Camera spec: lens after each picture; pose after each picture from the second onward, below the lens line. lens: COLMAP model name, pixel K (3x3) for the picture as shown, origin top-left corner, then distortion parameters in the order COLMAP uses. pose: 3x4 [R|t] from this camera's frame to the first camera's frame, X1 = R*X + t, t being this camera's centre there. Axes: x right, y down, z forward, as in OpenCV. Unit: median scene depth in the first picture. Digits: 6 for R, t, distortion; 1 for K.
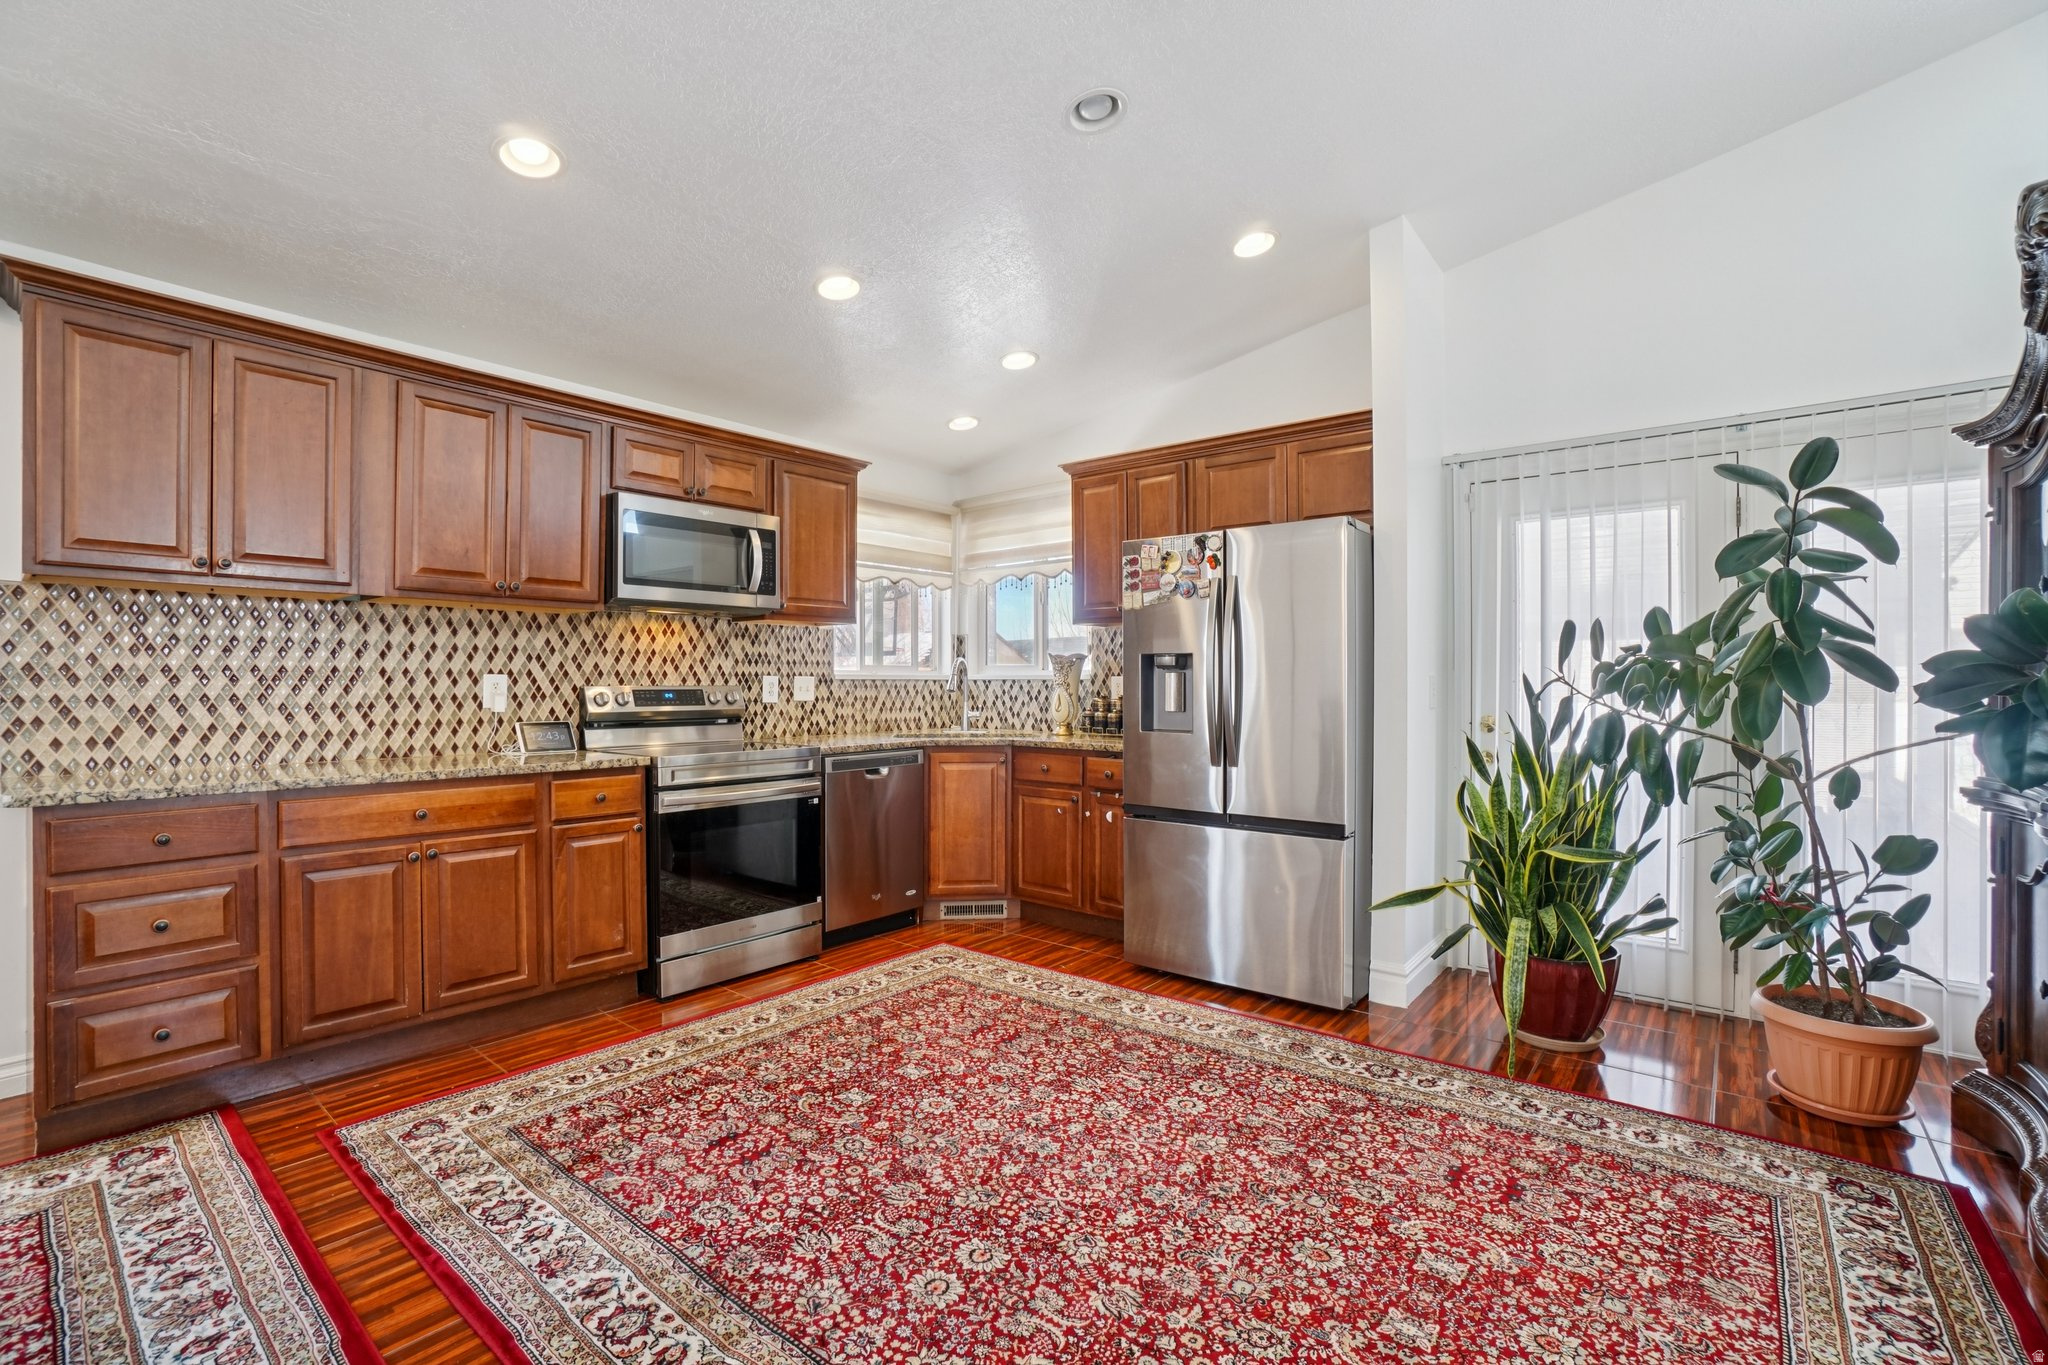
lens RADIAL K [[897.0, 0, 931.5], [0, 897.0, 686.4], [0, 0, 1]] dist [-0.066182, 0.029882]
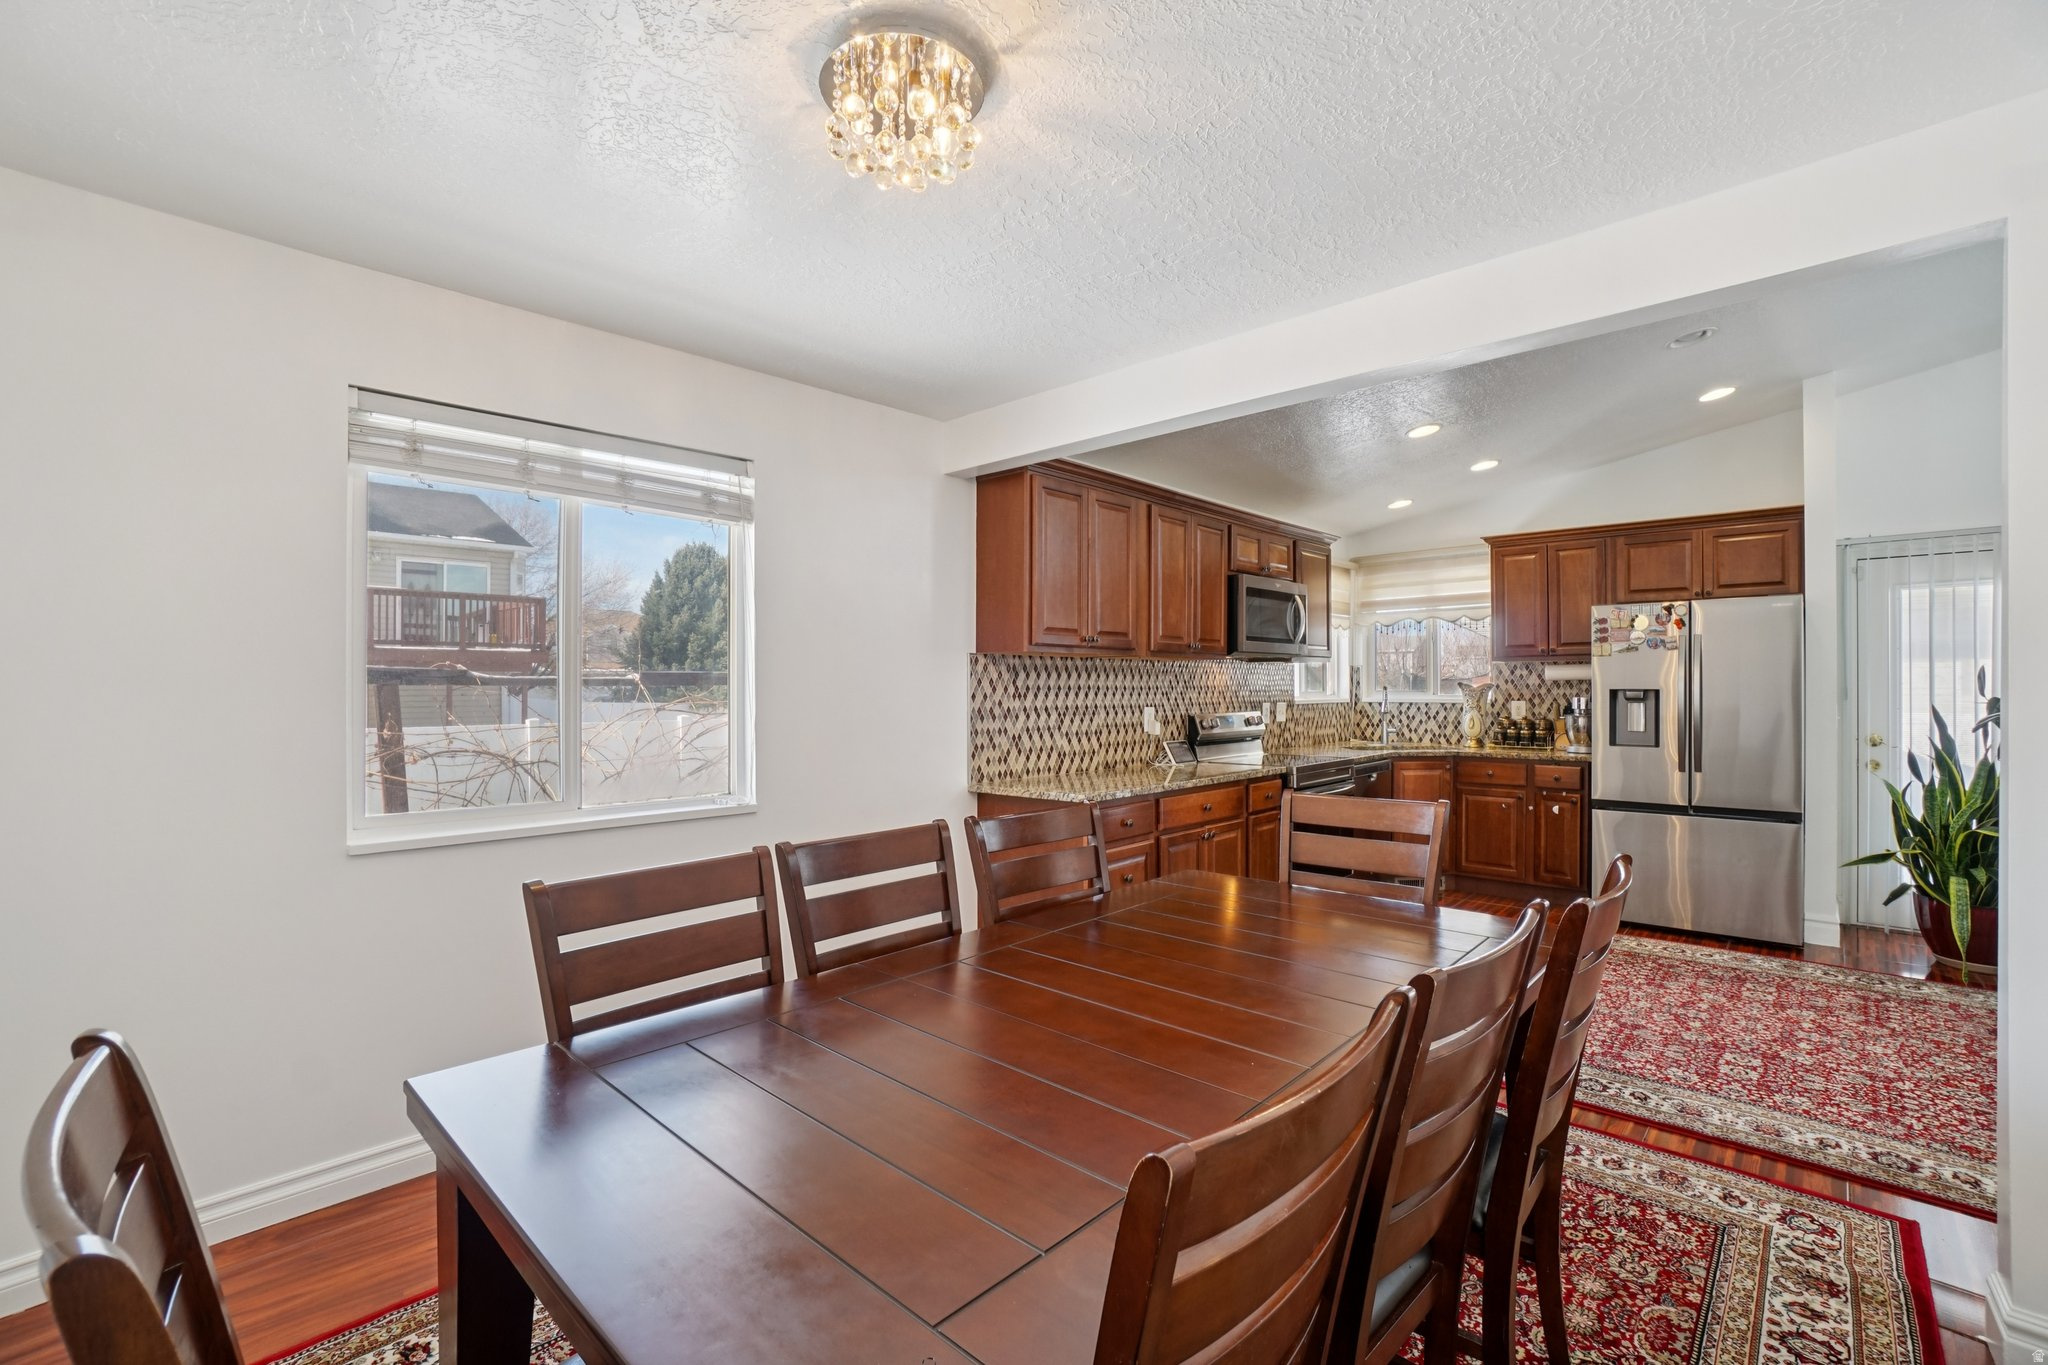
lens RADIAL K [[894.8, 0, 933.9], [0, 894.8, 689.6], [0, 0, 1]] dist [-0.057548, 0.018080]
pose [[0.998150, -0.004985, -0.060590, -0.811149], [0.004942, 0.999987, -0.000867, -0.044989], [0.060594, 0.000566, 0.998162, -0.439916]]
